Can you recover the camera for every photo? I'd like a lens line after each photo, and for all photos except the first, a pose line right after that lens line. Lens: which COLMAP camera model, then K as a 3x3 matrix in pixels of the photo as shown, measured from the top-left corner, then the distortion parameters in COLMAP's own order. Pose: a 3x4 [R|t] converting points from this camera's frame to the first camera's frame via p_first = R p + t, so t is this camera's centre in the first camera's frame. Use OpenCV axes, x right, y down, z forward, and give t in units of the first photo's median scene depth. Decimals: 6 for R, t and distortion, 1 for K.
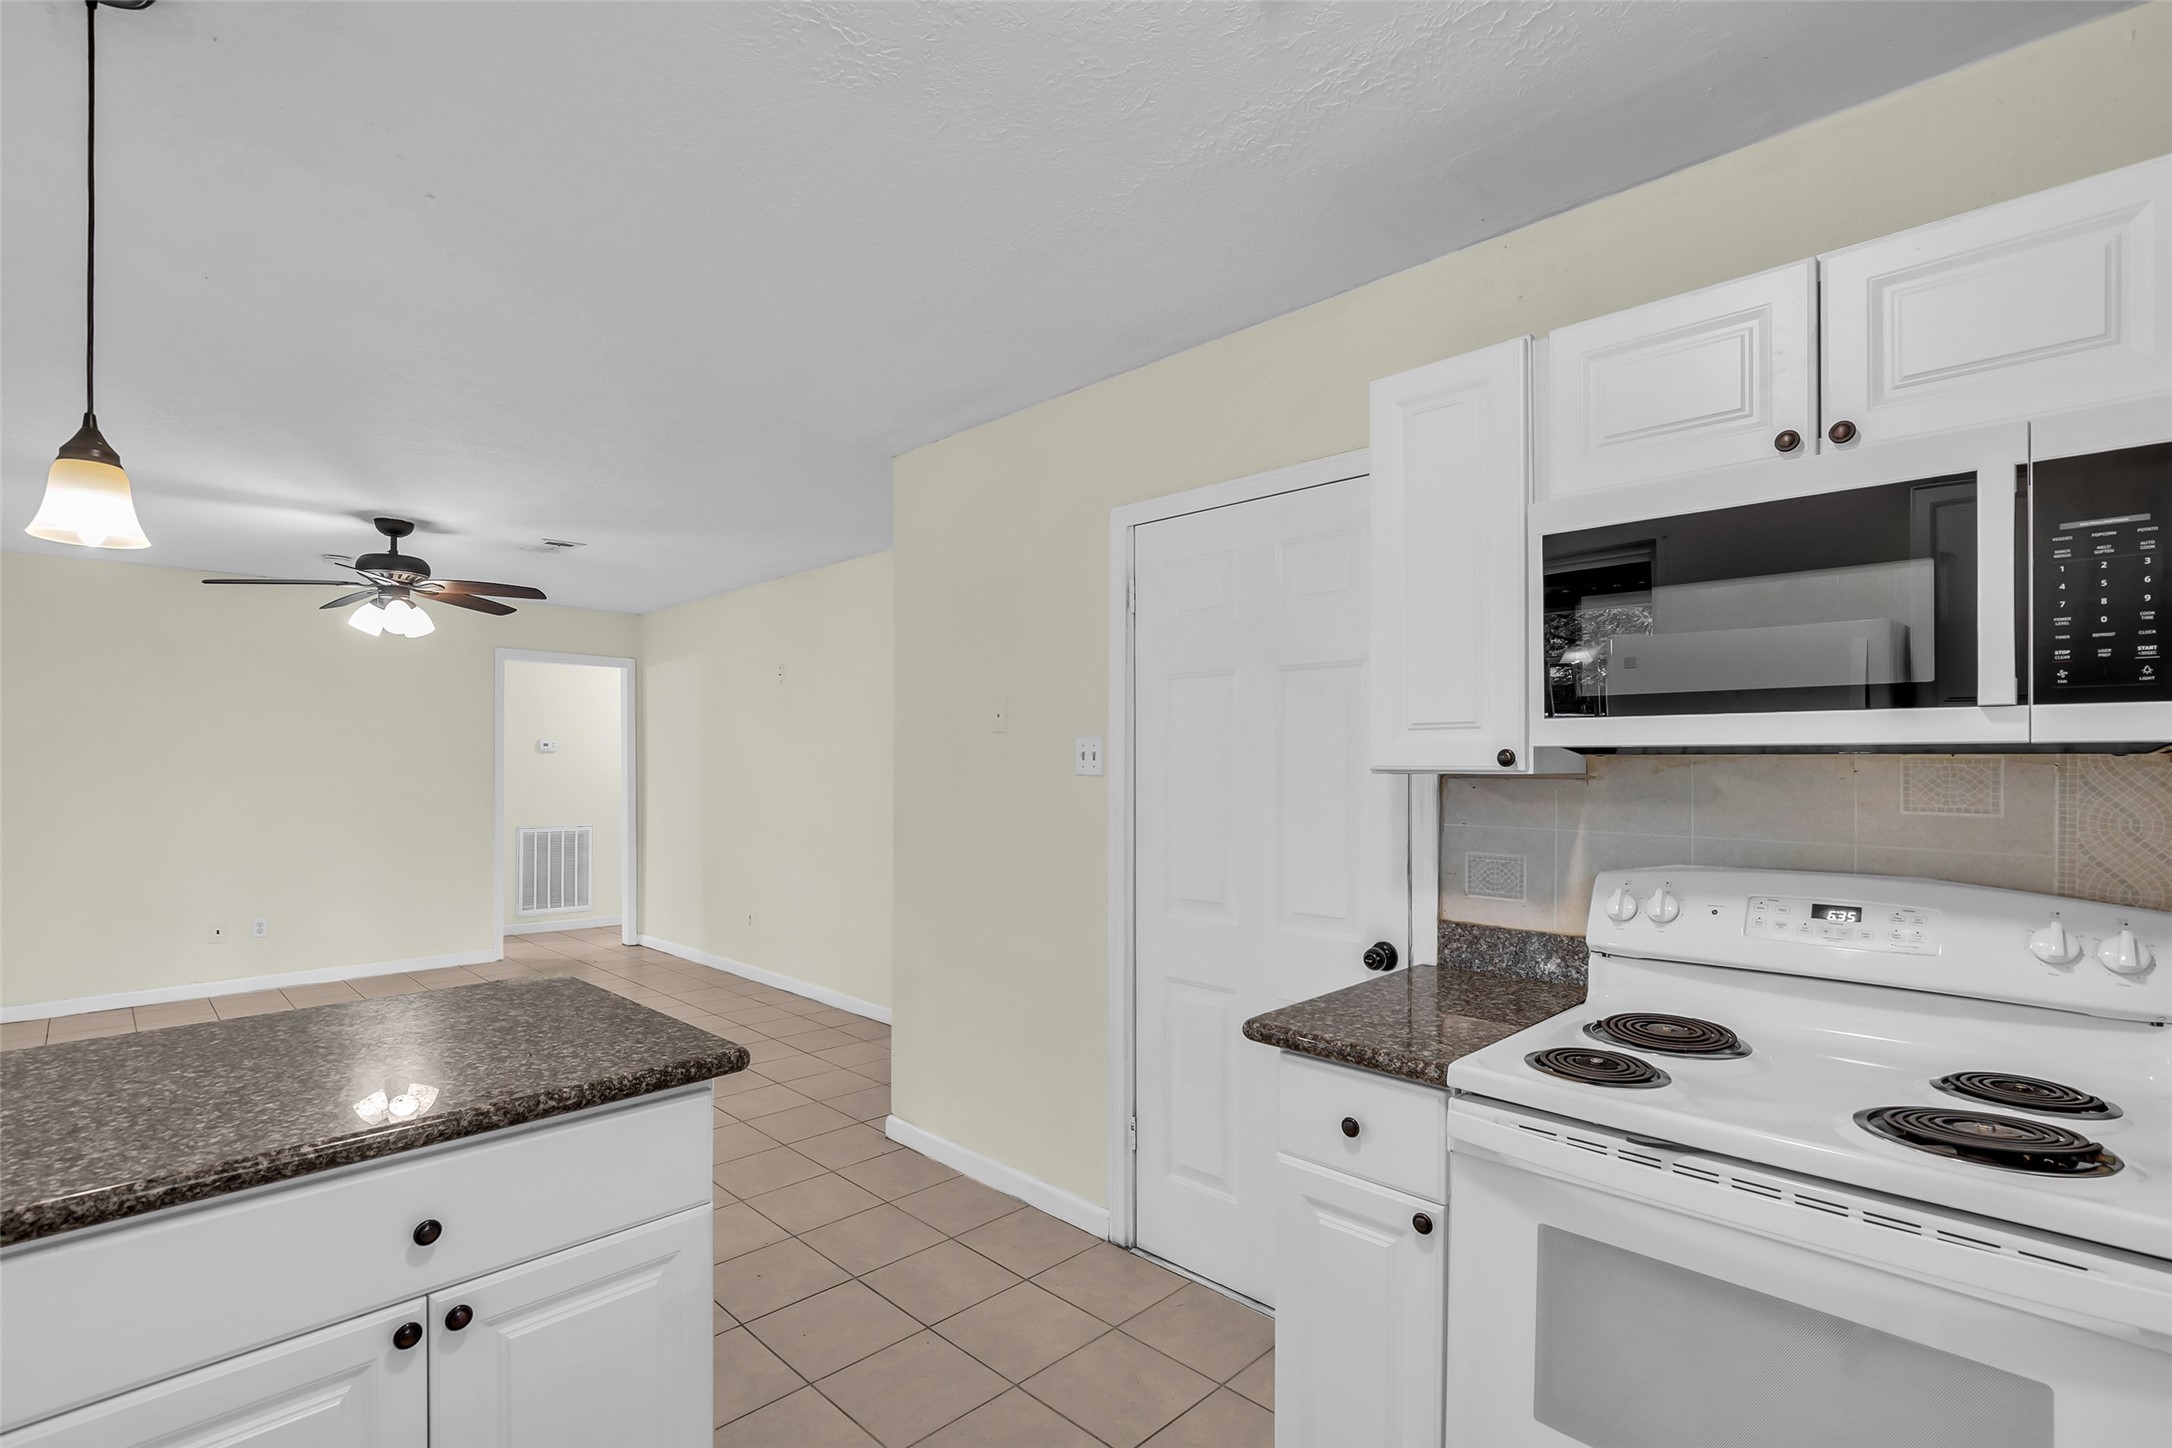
lens RADIAL K [[1004.0, 0, 1069.8], [0, 1004.0, 759.9], [0, 0, 1]] dist [-0.016243, 0.003652]
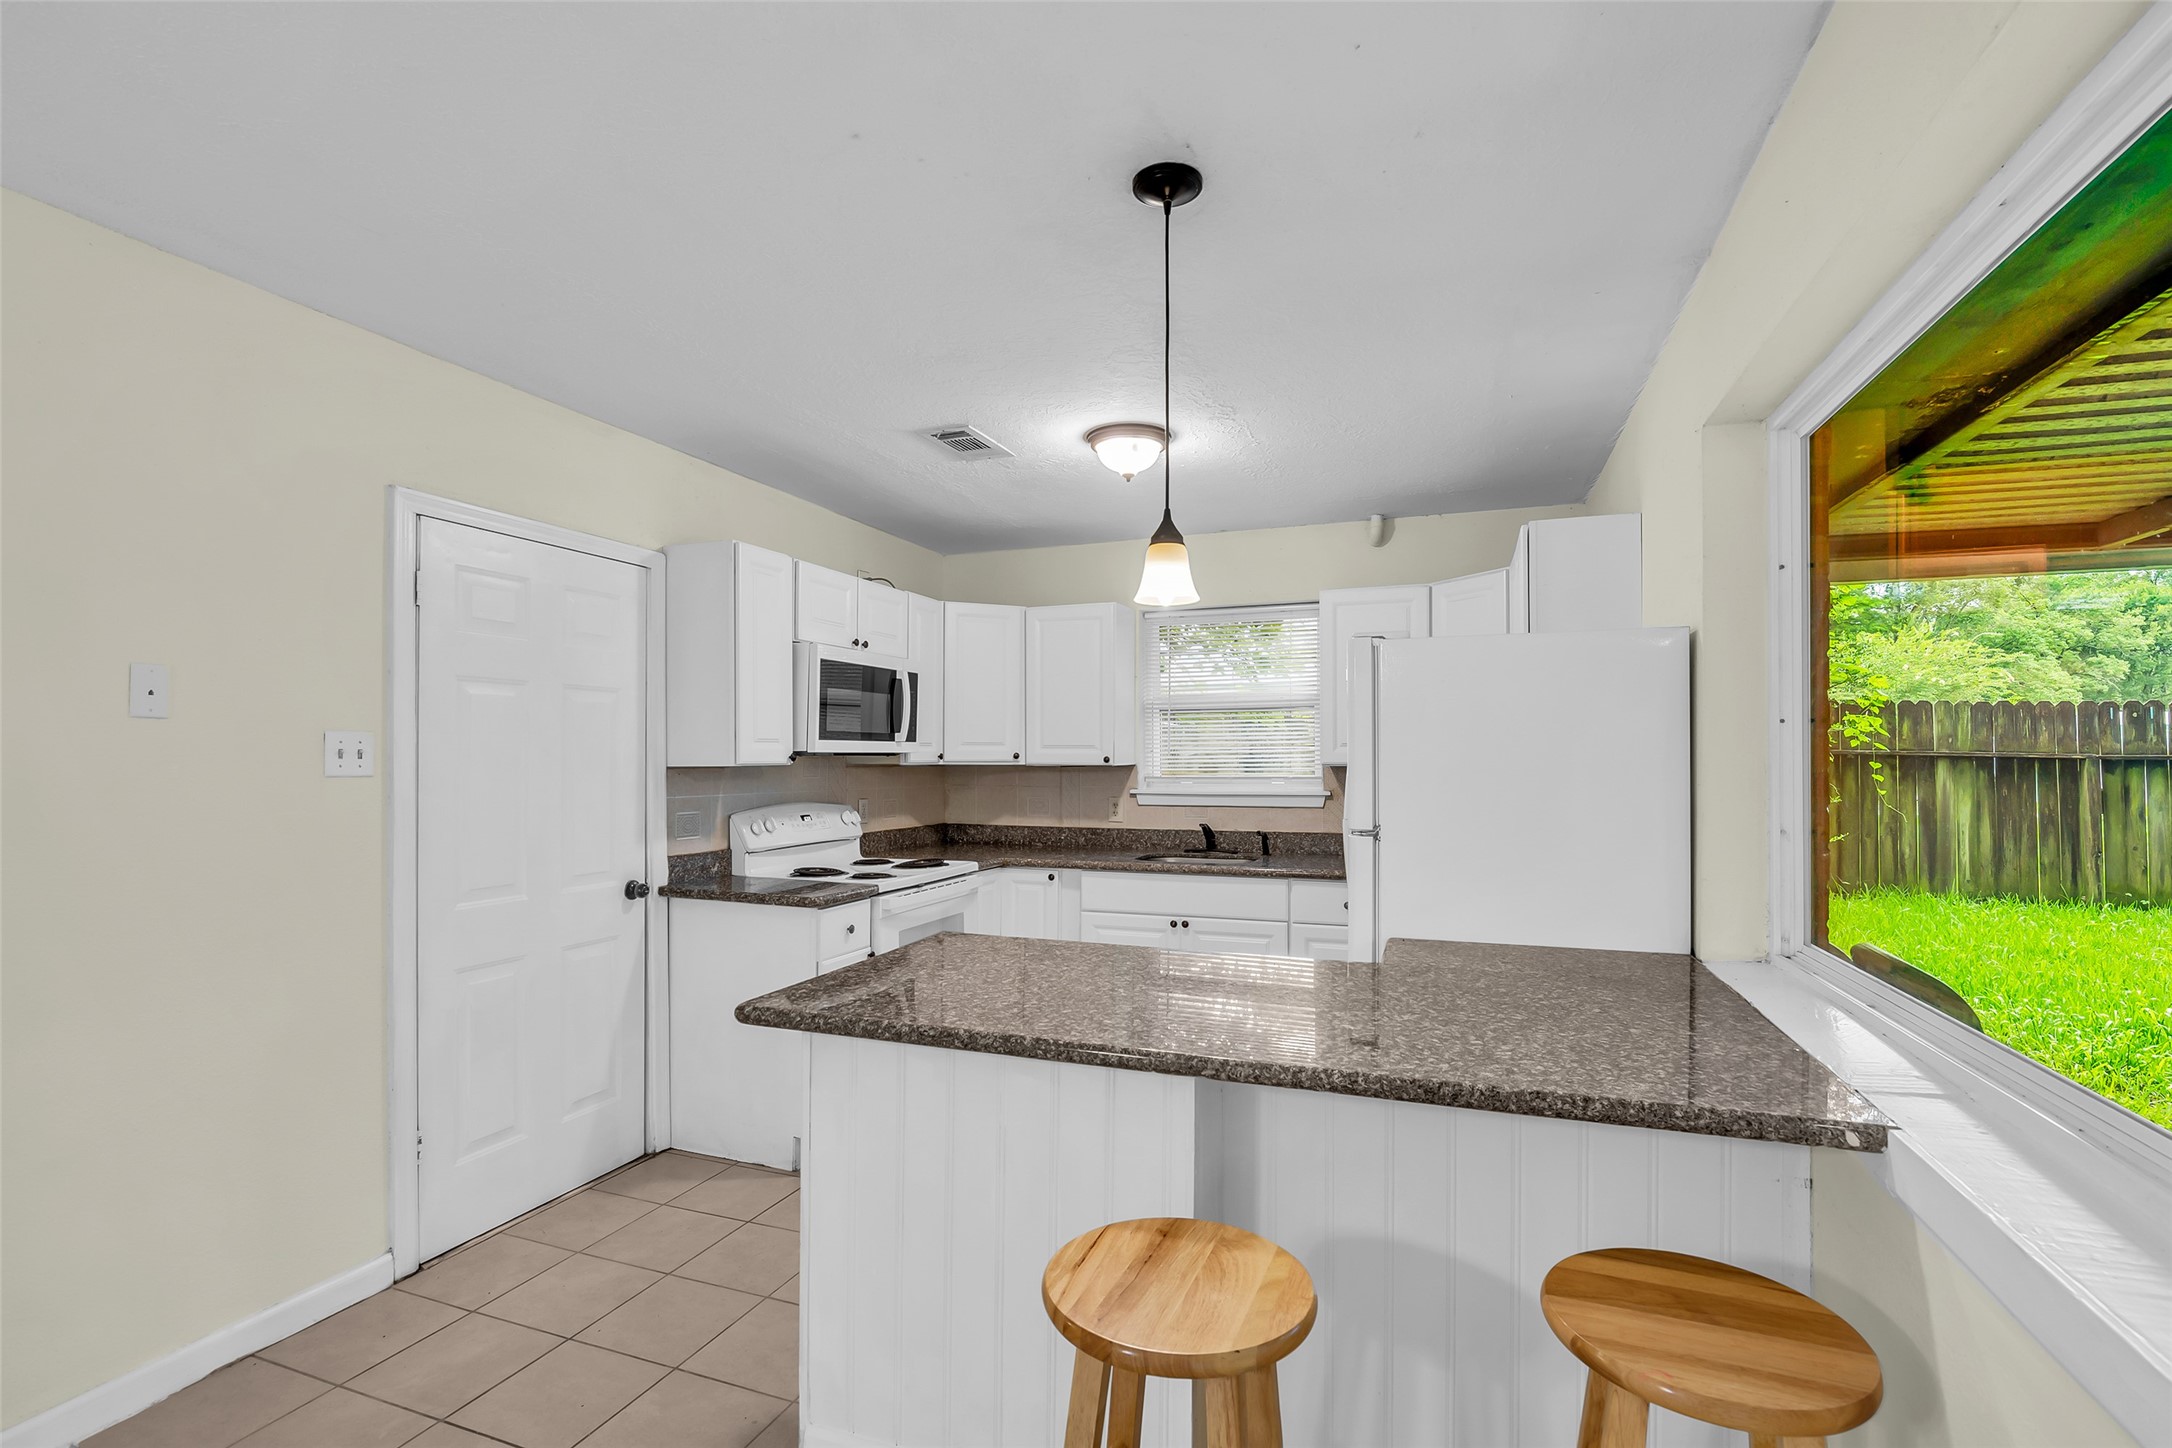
lens RADIAL K [[1004.0, 0, 1081.6], [0, 1004.0, 756.9], [0, 0, 1]] dist [-0.016243, 0.003652]
pose [[-0.415184, -0.000173, 0.909737, -1.636994], [-0.000466, 1.000000, -0.000022, -0.002958], [-0.909737, -0.000433, -0.415184, 1.254933]]
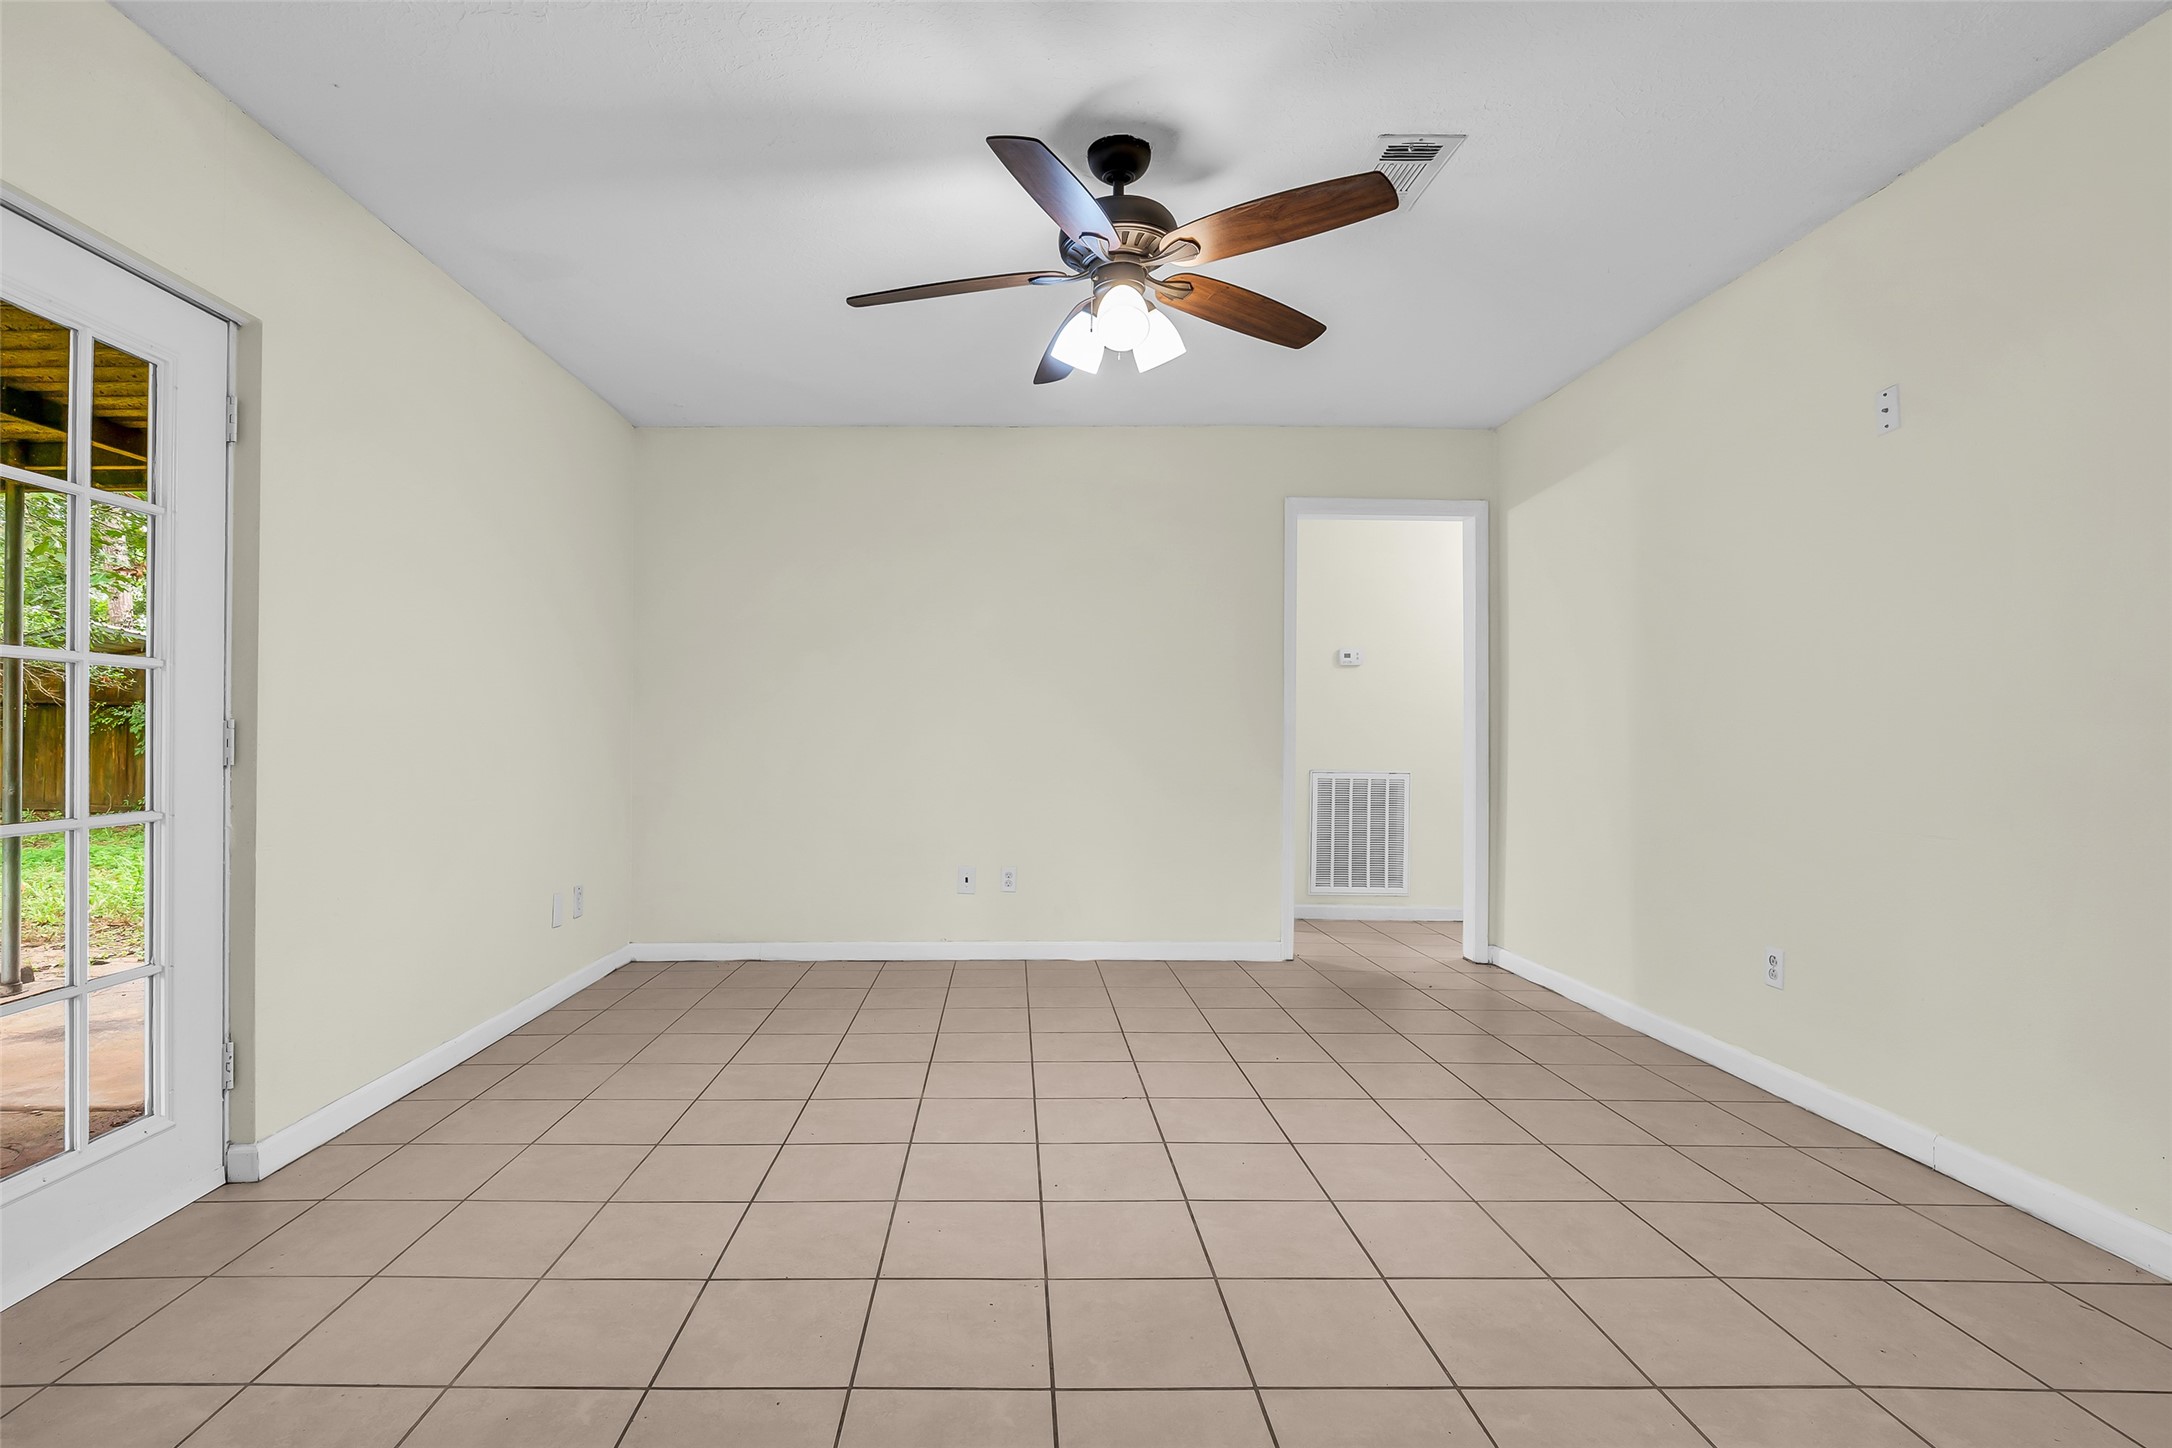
lens RADIAL K [[1004.0, 0, 1009.4], [0, 1004.0, 732.3], [0, 0, 1]] dist [-0.016243, 0.003652]
pose [[0.708639, 0.002229, -0.705568, -0.849500], [-0.003660, 0.999993, -0.000516, 0.179142], [0.705562, 0.002948, 0.708642, 1.445729]]
